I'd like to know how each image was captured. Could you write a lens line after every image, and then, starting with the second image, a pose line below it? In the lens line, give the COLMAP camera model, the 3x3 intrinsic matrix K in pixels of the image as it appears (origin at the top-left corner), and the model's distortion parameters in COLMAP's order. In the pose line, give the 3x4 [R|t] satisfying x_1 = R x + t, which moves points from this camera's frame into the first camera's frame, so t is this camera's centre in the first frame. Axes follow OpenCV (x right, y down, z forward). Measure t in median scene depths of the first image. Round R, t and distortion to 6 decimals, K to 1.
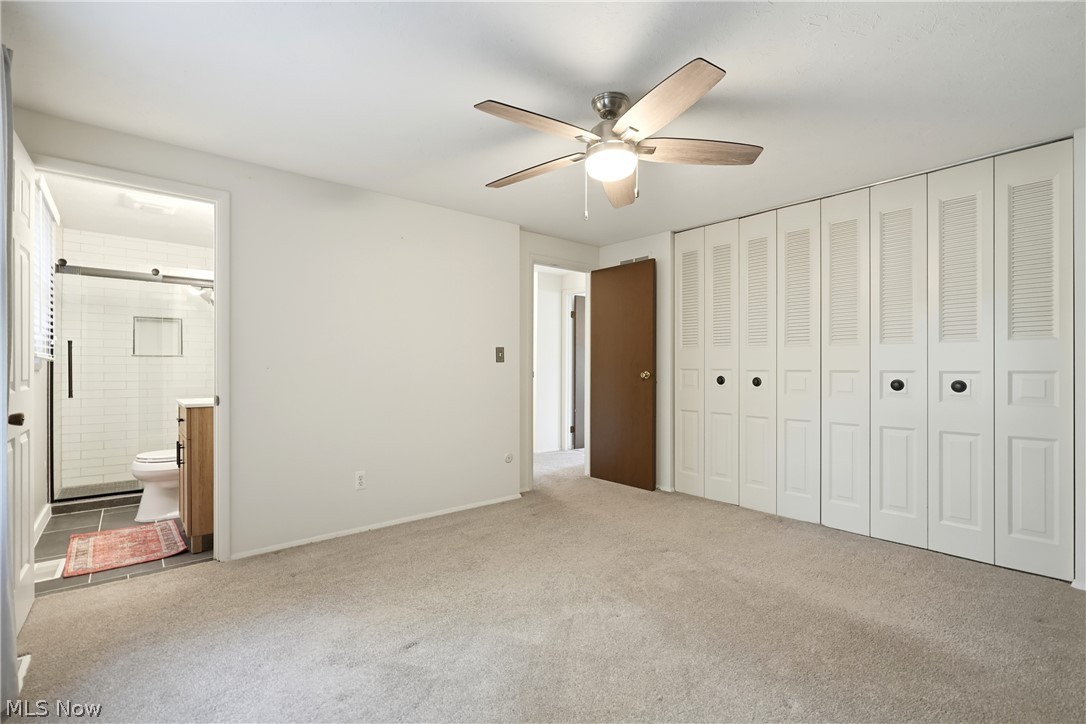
lens RADIAL K [[494.5, 0, 559.7], [0, 494.5, 362.5], [0, 0, 1]] dist [-0.003622, 0.000481]
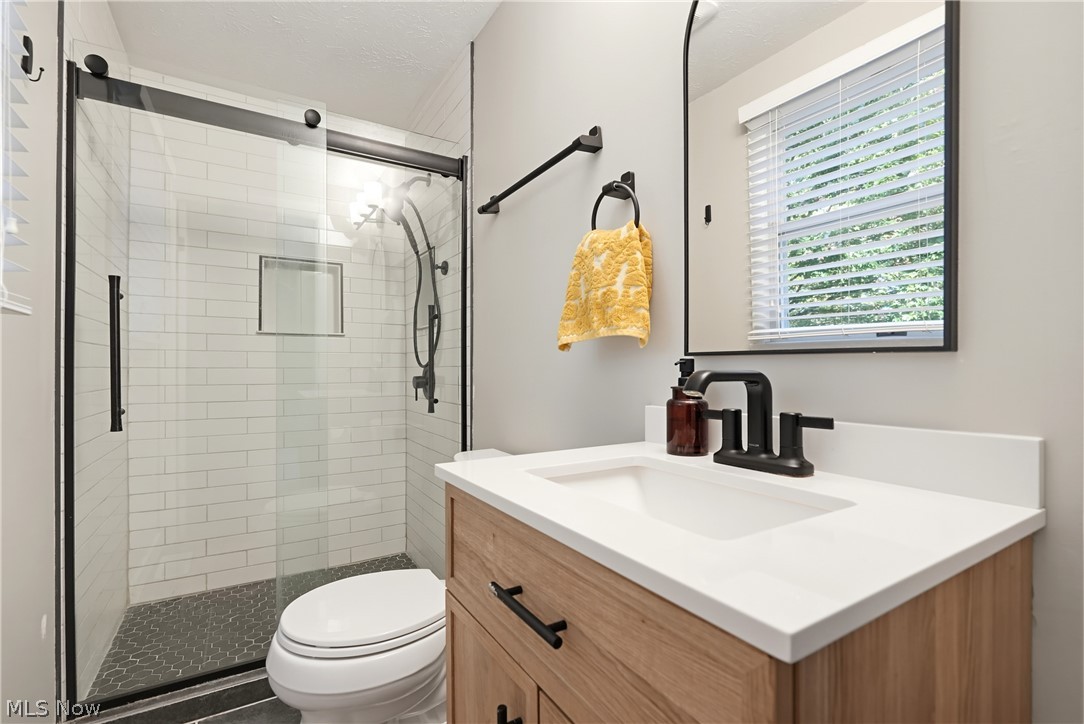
lens RADIAL K [[493.5, 0, 544.1], [0, 493.5, 362.5], [0, 0, 1]] dist [-0.003622, 0.000481]
pose [[0.984695, 0.003431, -0.174252, -0.554180], [-0.002784, 0.999988, 0.003962, 0.015908], [0.174264, -0.003416, 0.984693, 0.626681]]
